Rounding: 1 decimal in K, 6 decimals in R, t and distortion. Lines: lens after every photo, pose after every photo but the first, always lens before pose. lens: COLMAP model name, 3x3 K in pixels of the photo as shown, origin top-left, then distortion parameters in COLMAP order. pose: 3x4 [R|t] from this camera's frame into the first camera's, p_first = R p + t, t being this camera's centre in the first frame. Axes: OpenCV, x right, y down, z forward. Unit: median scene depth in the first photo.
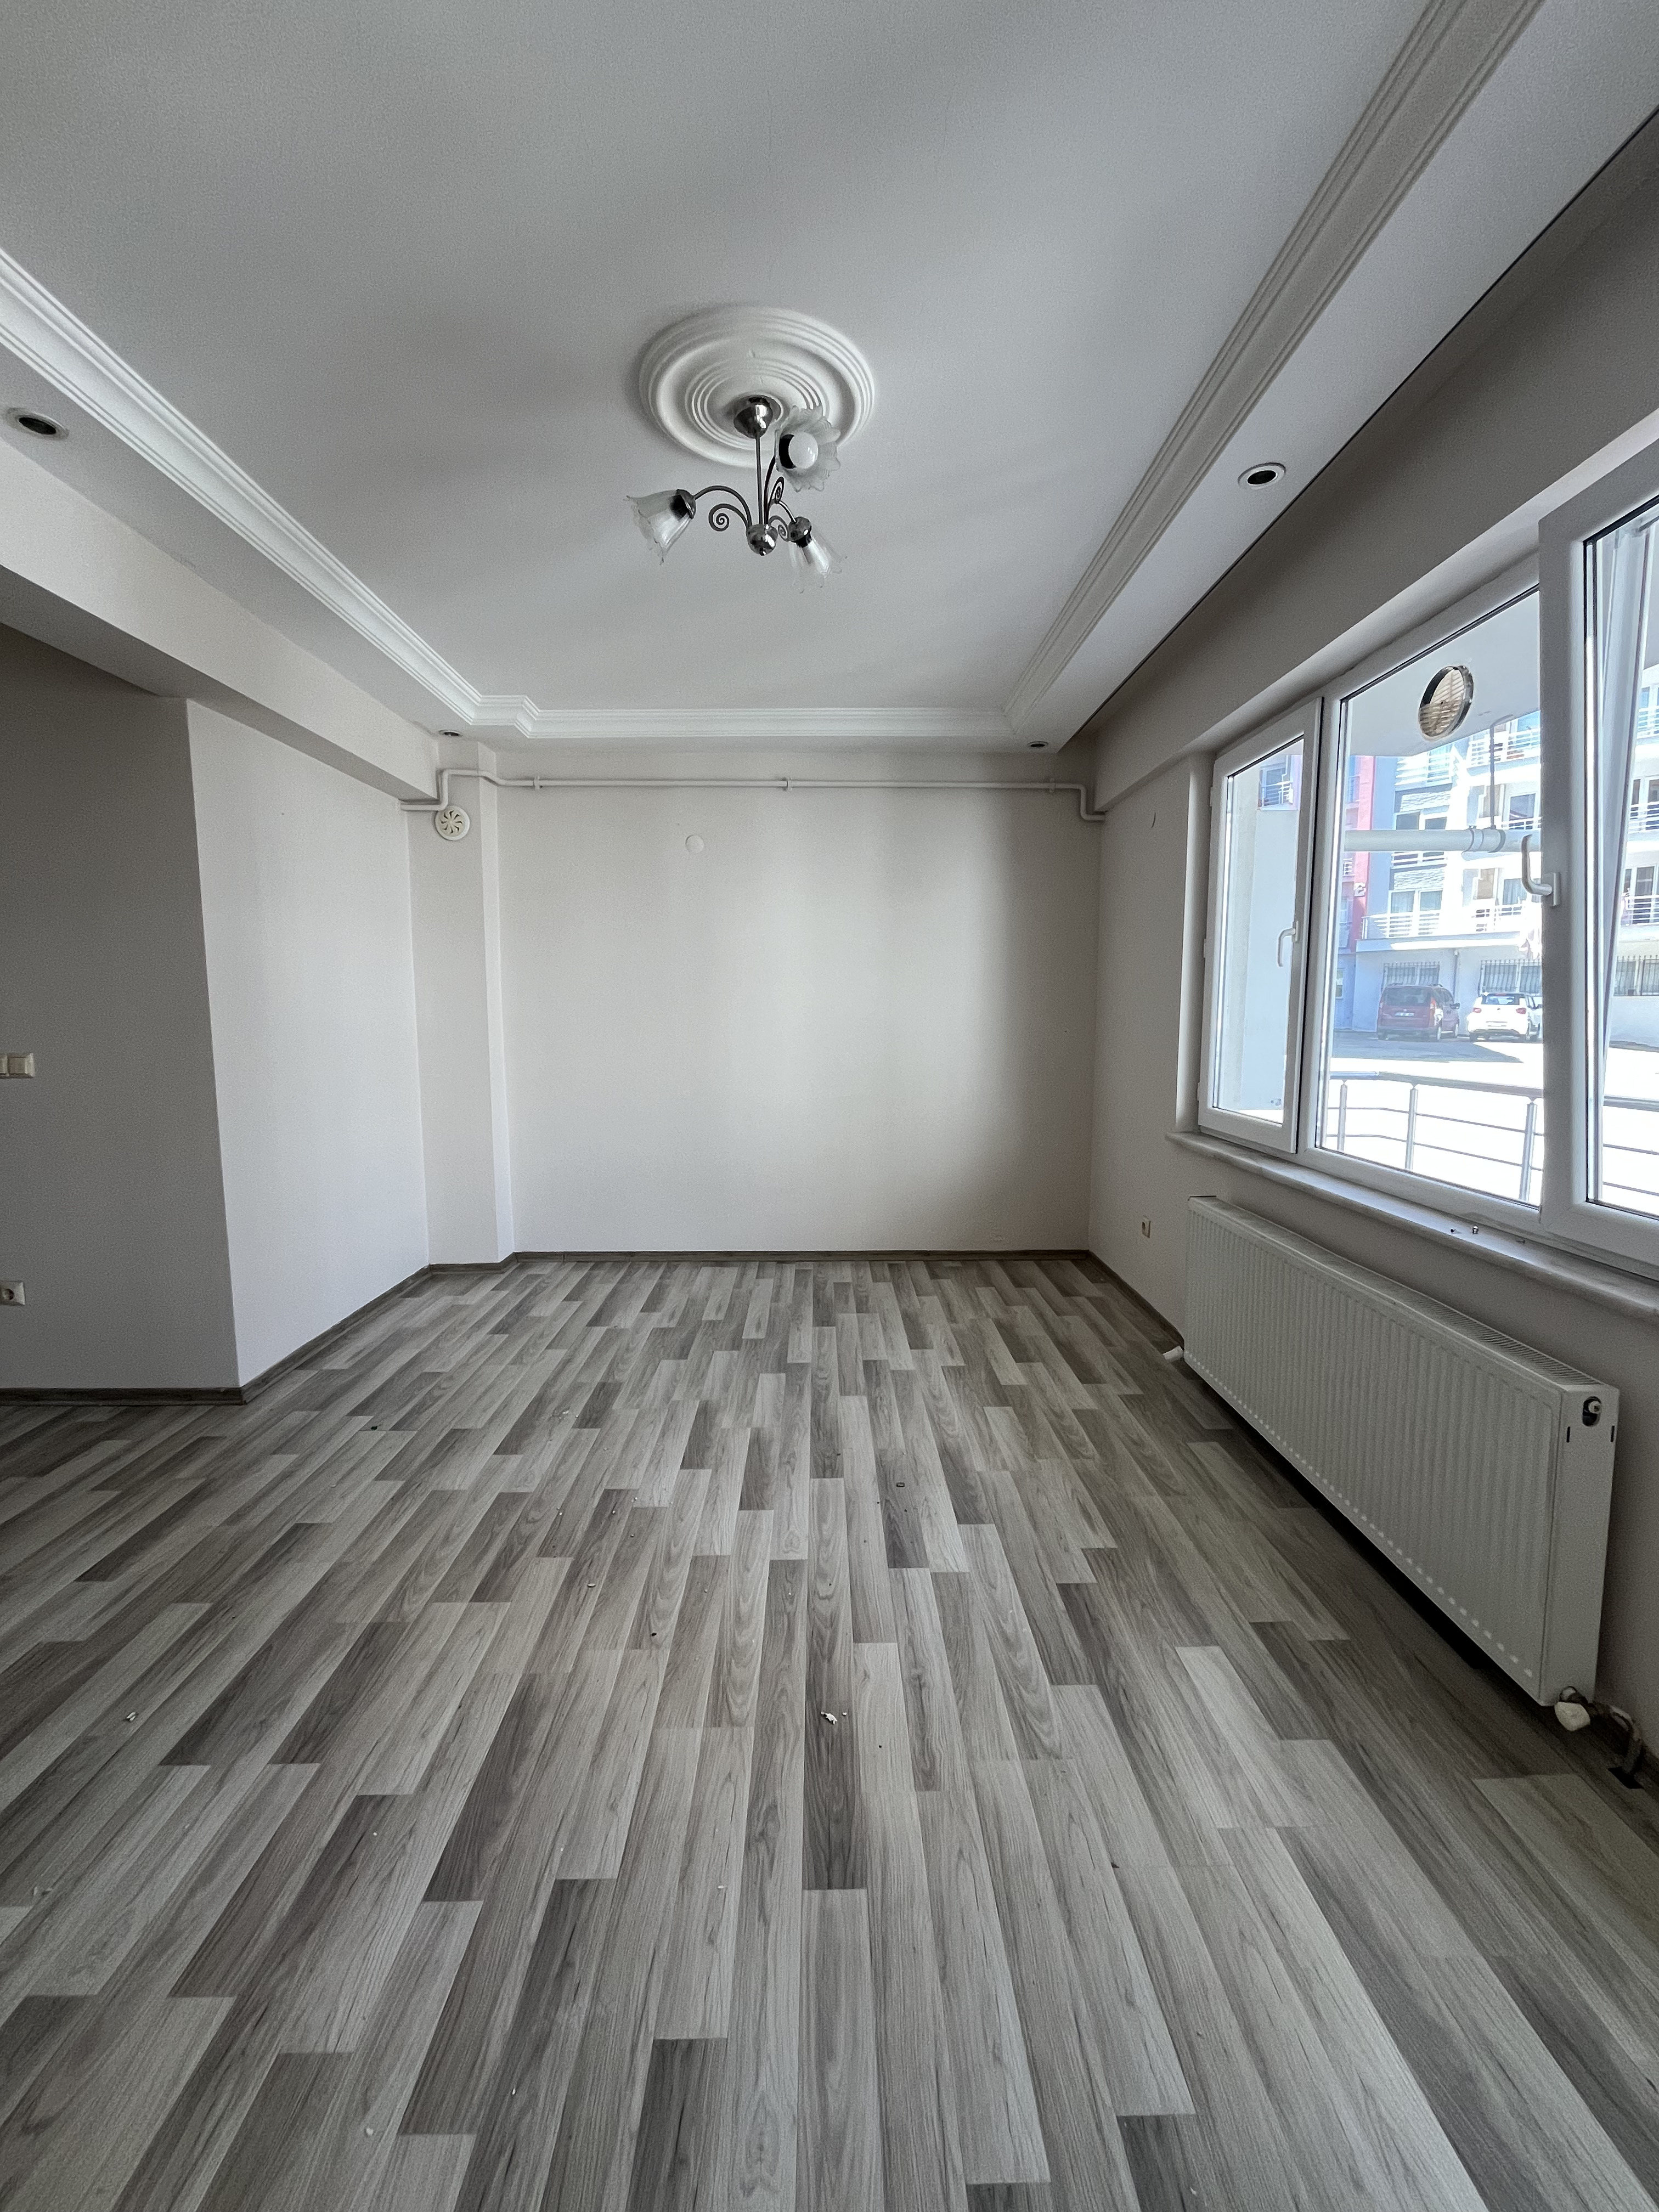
lens RADIAL K [[889.9, 0, 829.8], [0, 889.9, 1103.9], [0, 0, 1]] dist [-0.002926, -0.000193]
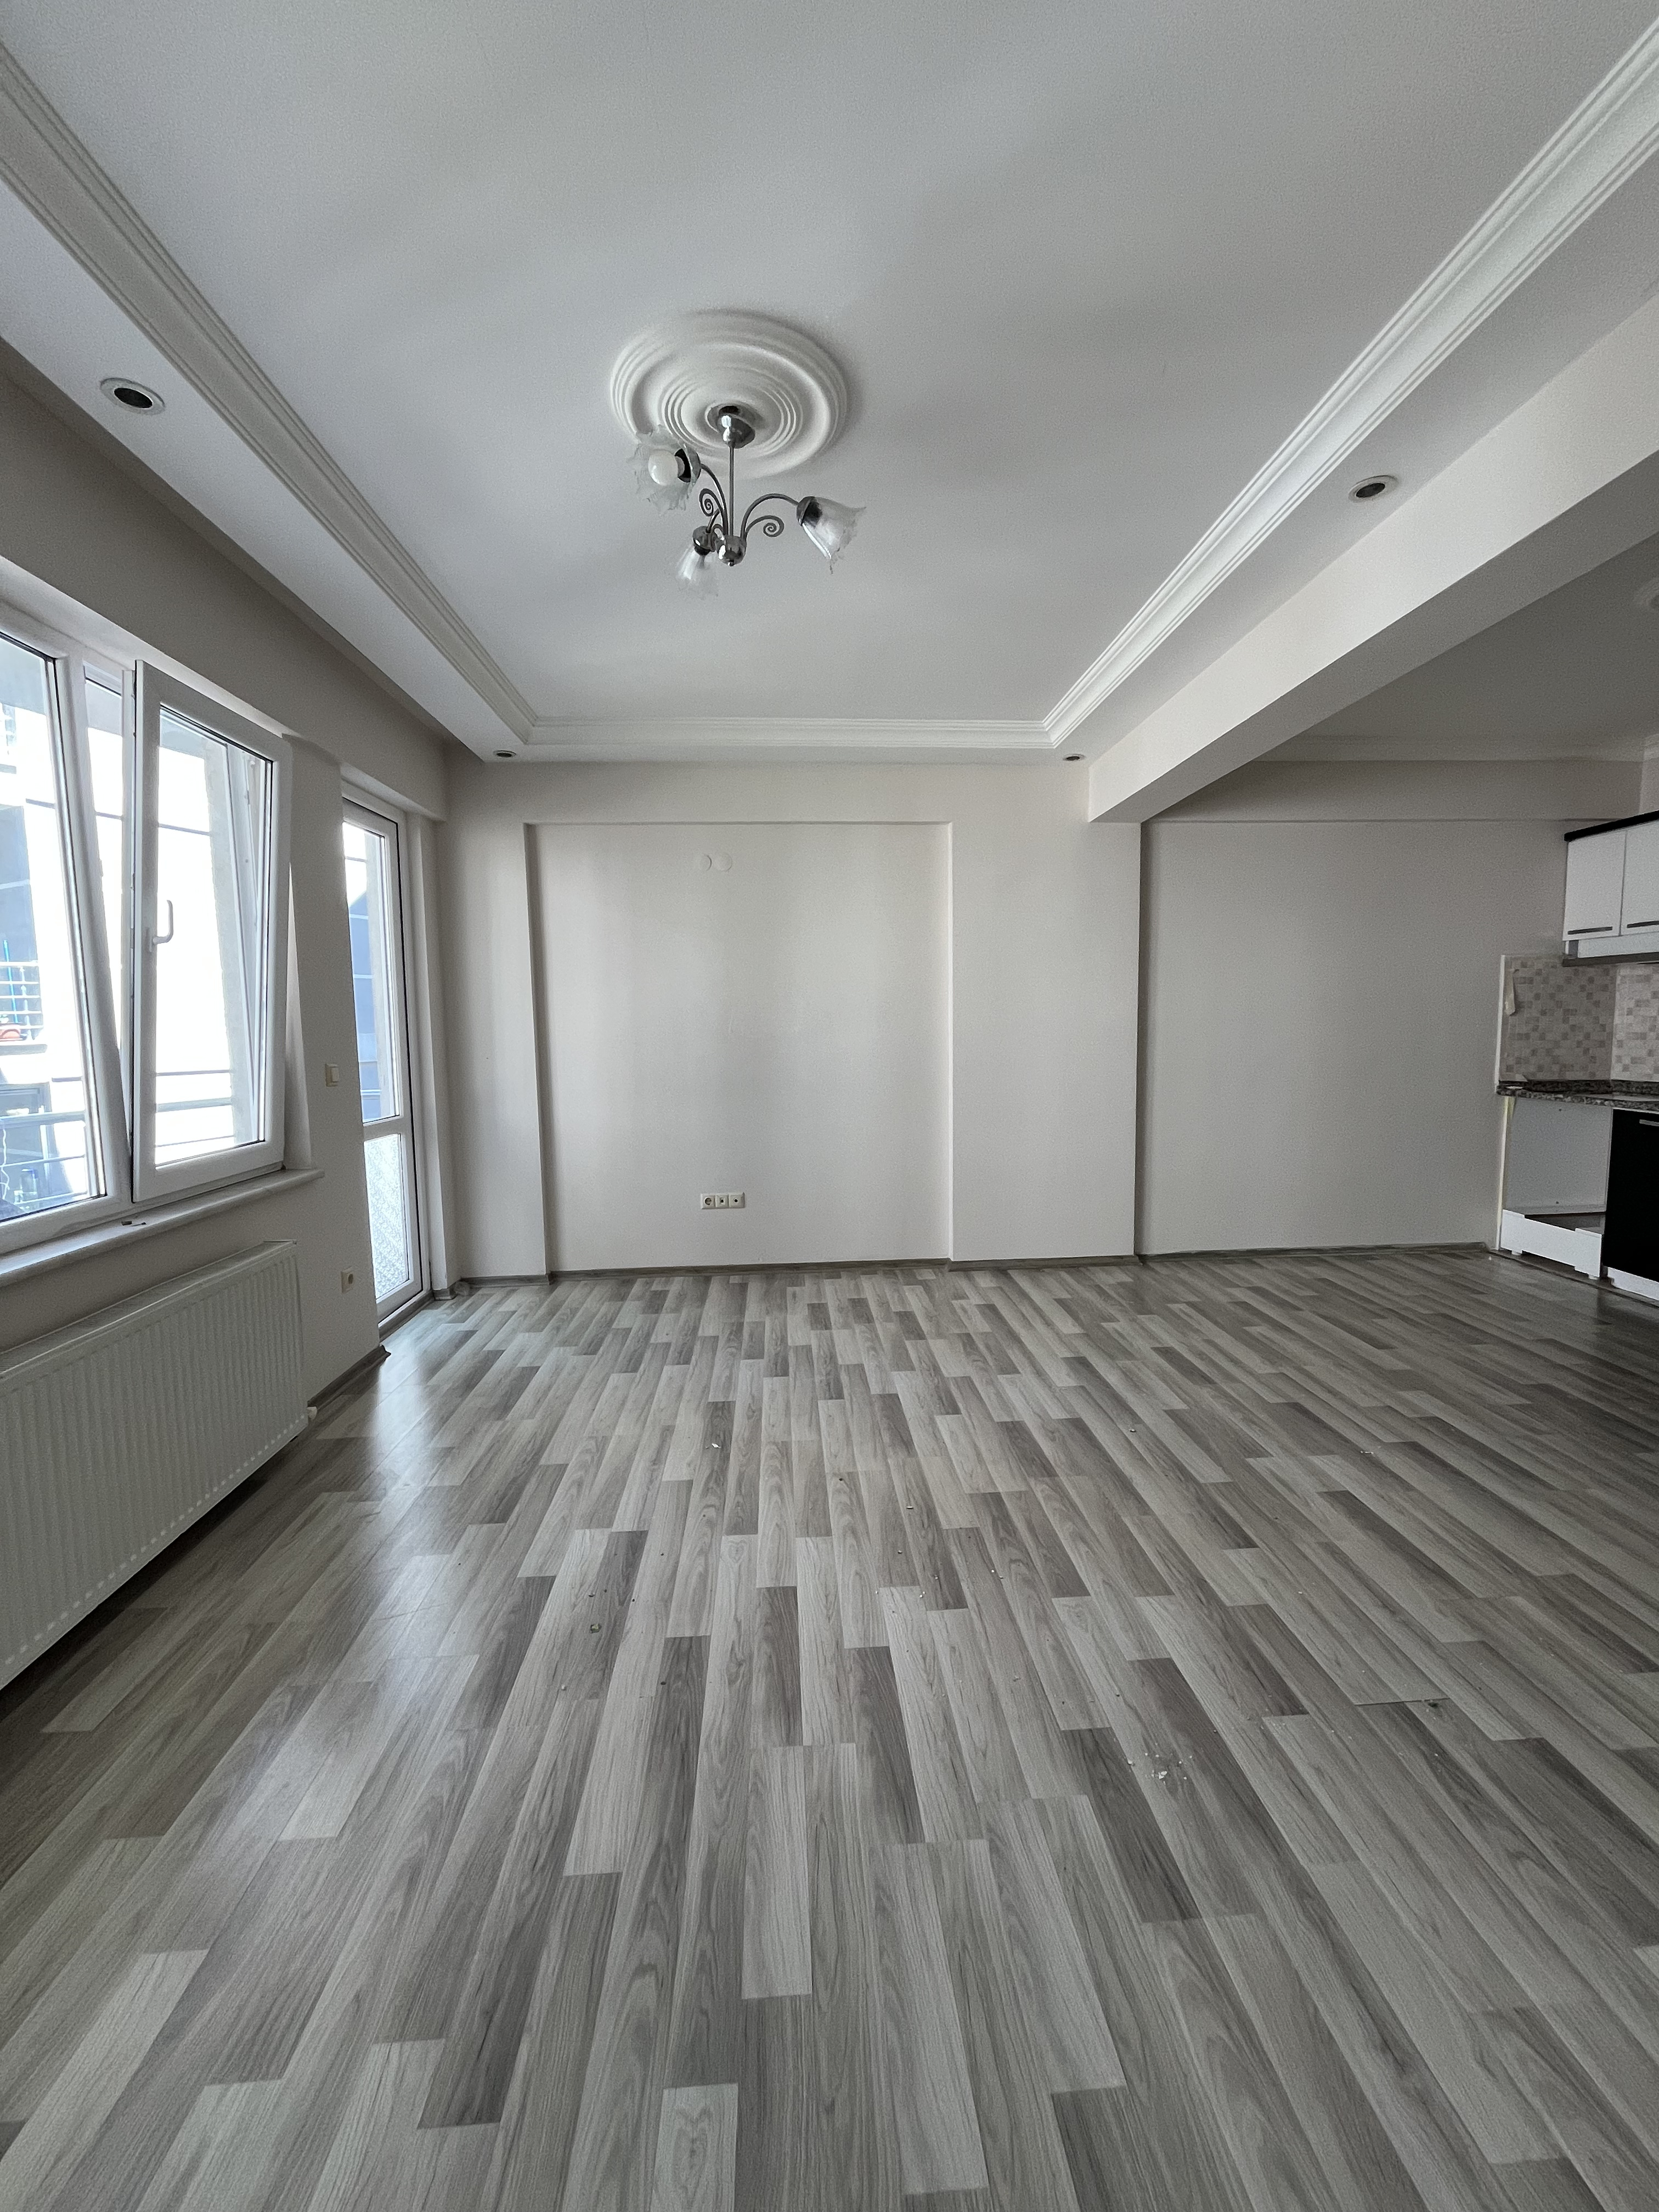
lens RADIAL K [[889.9, 0, 829.8], [0, 889.9, 1103.9], [0, 0, 1]] dist [-0.002926, -0.000193]
pose [[-0.998729, 0.022728, -0.044982, -0.103891], [0.013347, 0.979948, 0.198804, -0.179255], [0.048598, 0.197951, -0.979006, 1.720003]]
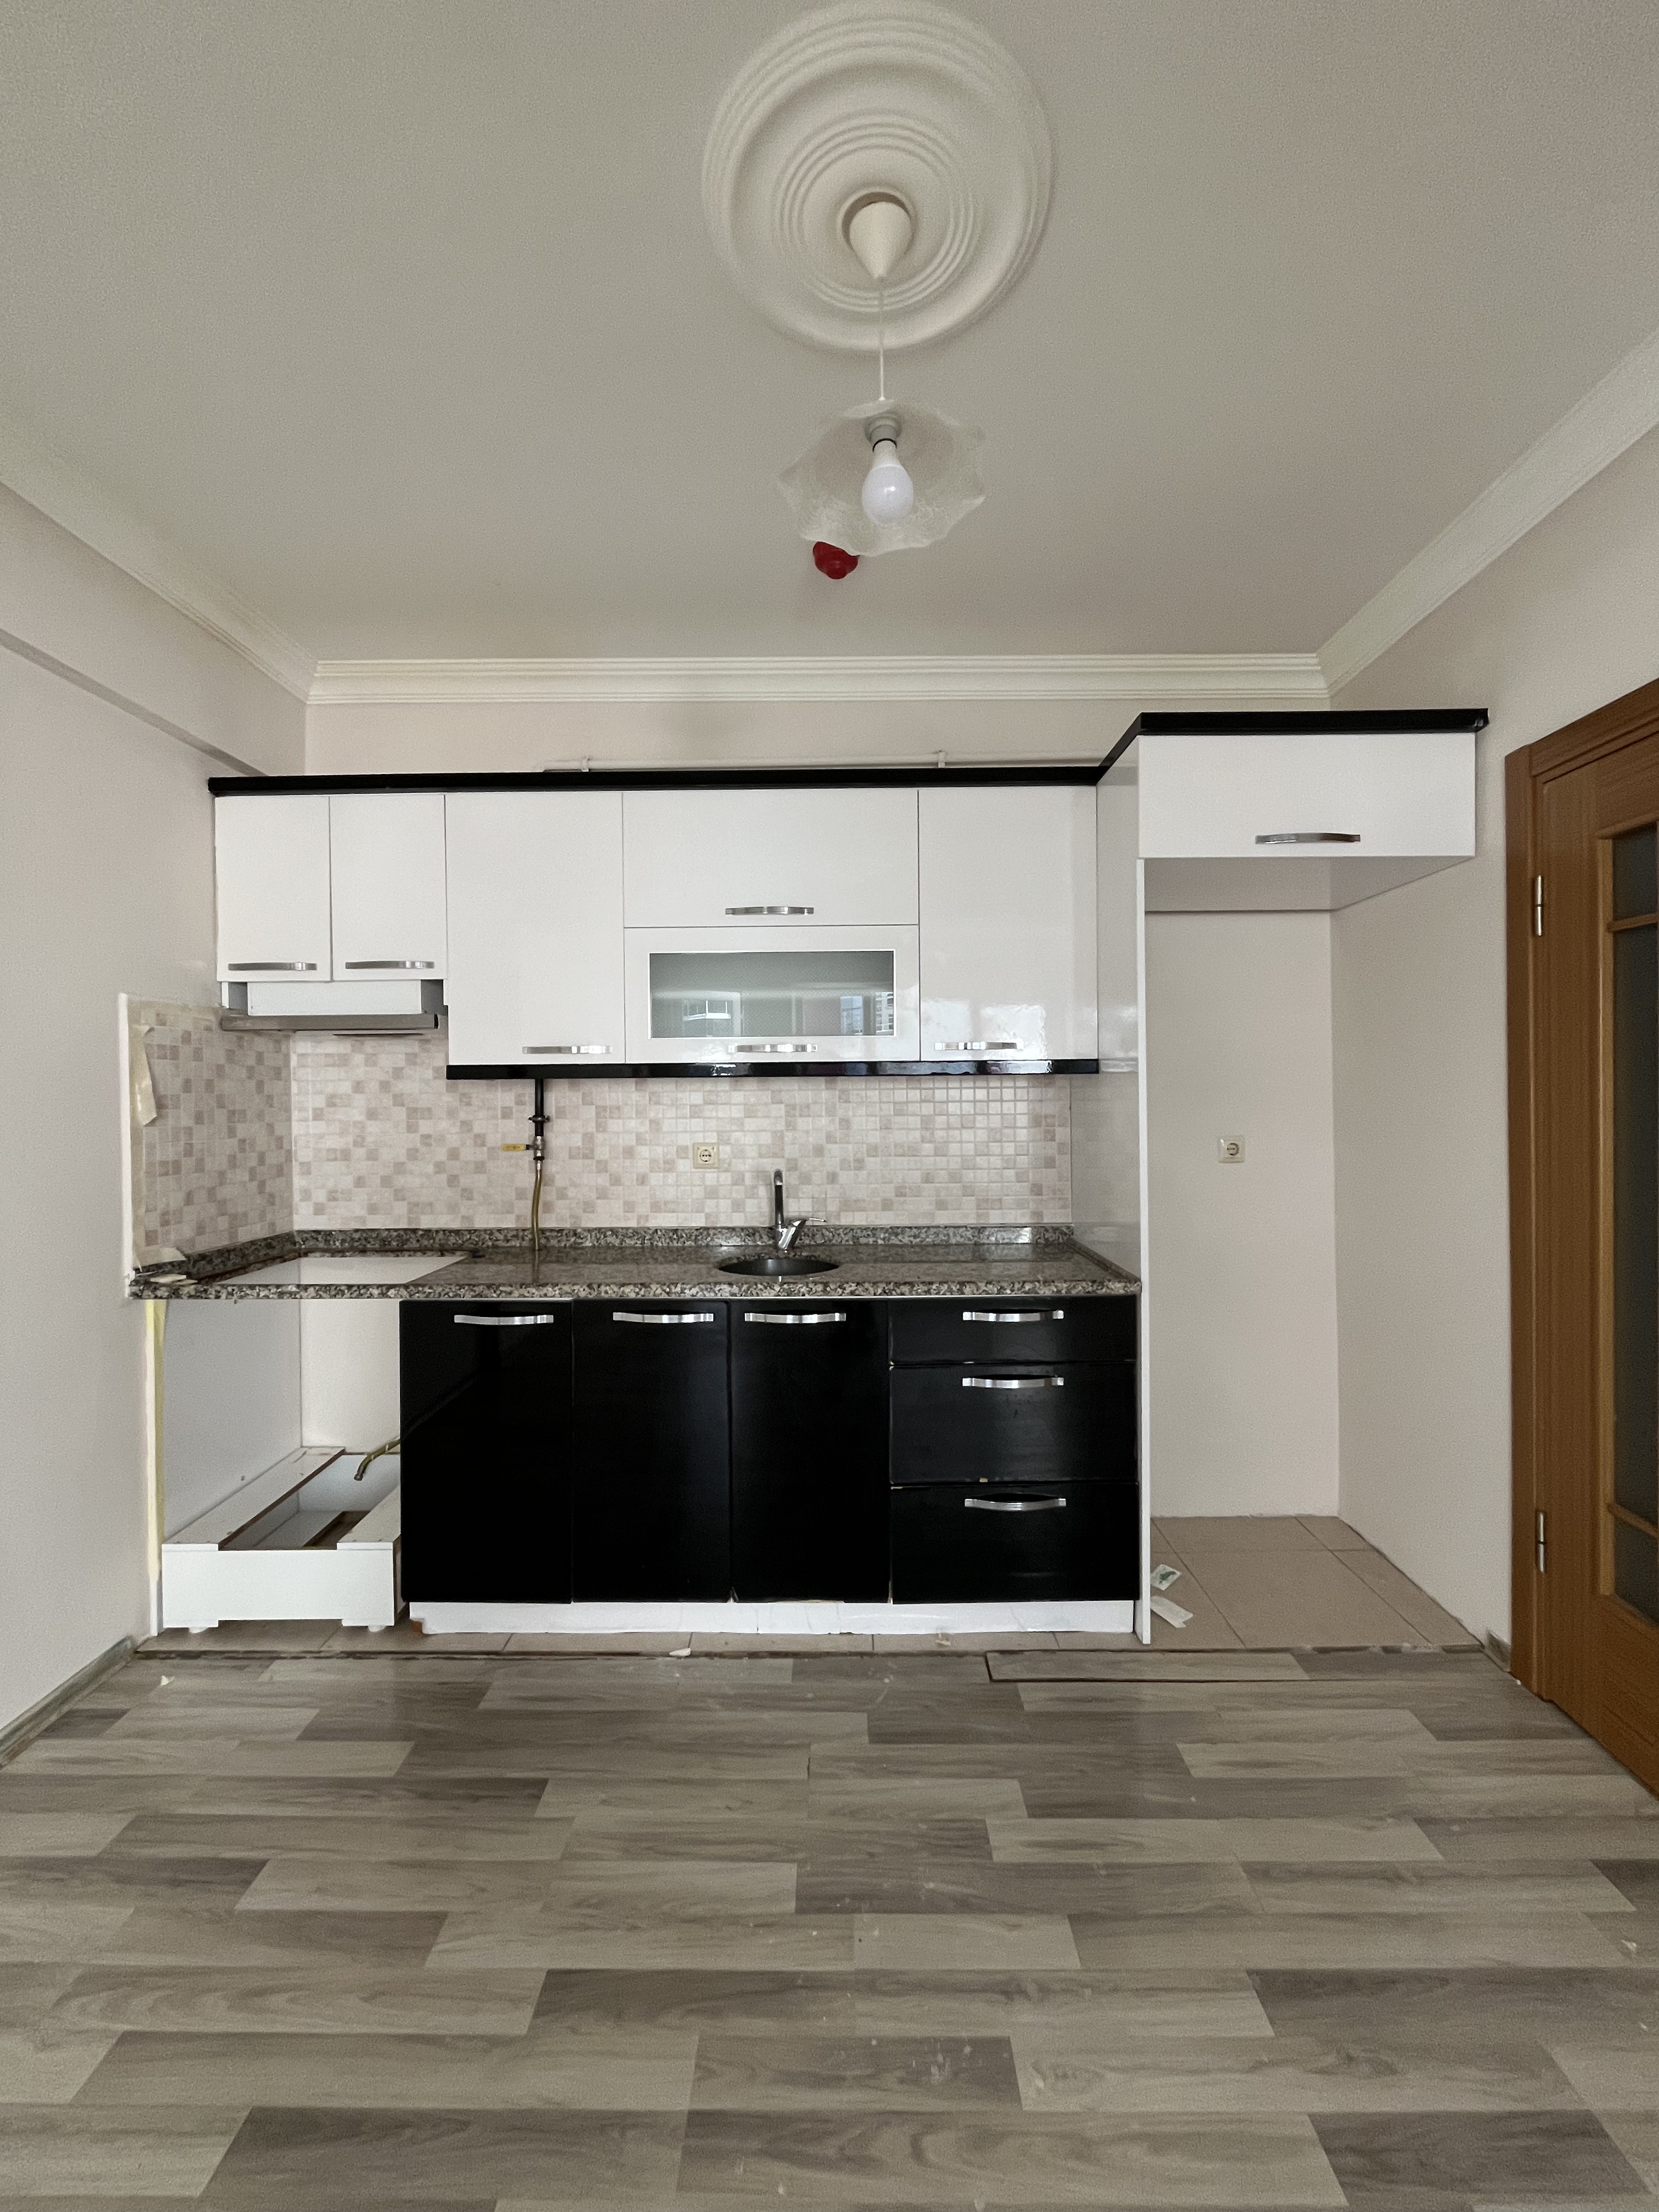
lens RADIAL K [[893.9, 0, 829.4], [0, 893.9, 1101.4], [0, 0, 1]] dist [-0.000808, -0.000031]
pose [[-0.024462, 0.011637, -0.999633, -0.791547], [-0.098294, 0.995059, 0.013989, -0.067199], [0.994857, 0.098601, -0.023197, 0.561909]]
